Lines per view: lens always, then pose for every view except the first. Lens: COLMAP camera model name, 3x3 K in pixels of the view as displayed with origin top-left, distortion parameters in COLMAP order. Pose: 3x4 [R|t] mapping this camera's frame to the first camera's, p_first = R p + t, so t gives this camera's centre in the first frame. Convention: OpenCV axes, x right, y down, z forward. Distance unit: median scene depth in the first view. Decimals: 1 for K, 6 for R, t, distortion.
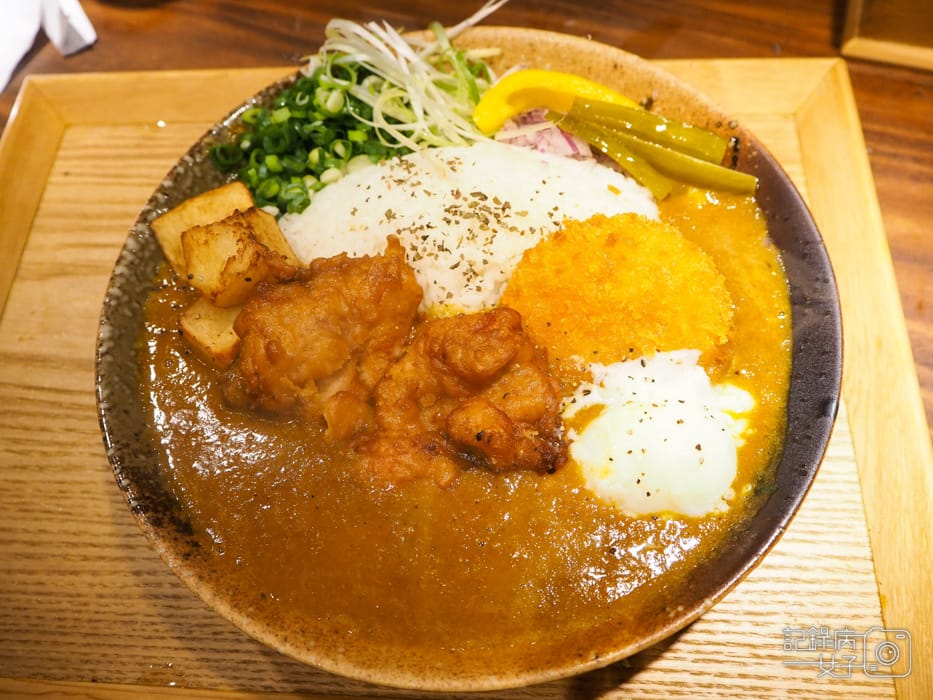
lens RADIAL K [[770.0, 0, 466.5], [0, 770.0, 350.0], [0, 0, 1]] dist [-0.007430, 0.000540]
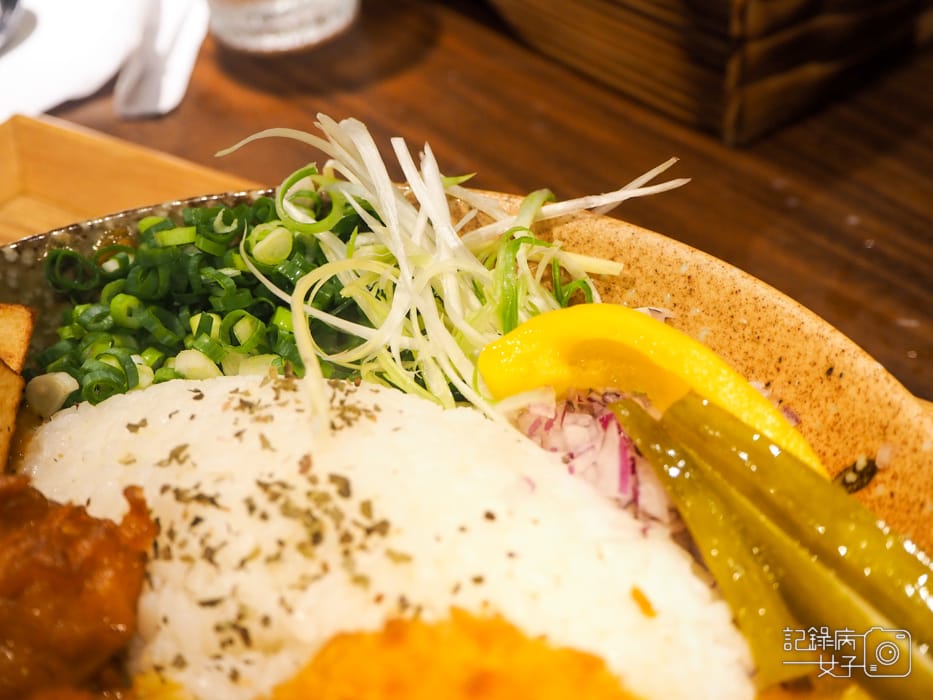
lens RADIAL K [[1312.9, 0, 466.5], [0, 1312.9, 350.0], [0, 0, 1]] dist [0.020701, 0.010860]
pose [[0.848557, 0.325709, -0.416972, 0.355255], [-0.454863, 0.851631, -0.260432, -0.097558], [0.270281, 0.410656, 0.870810, 0.311191]]
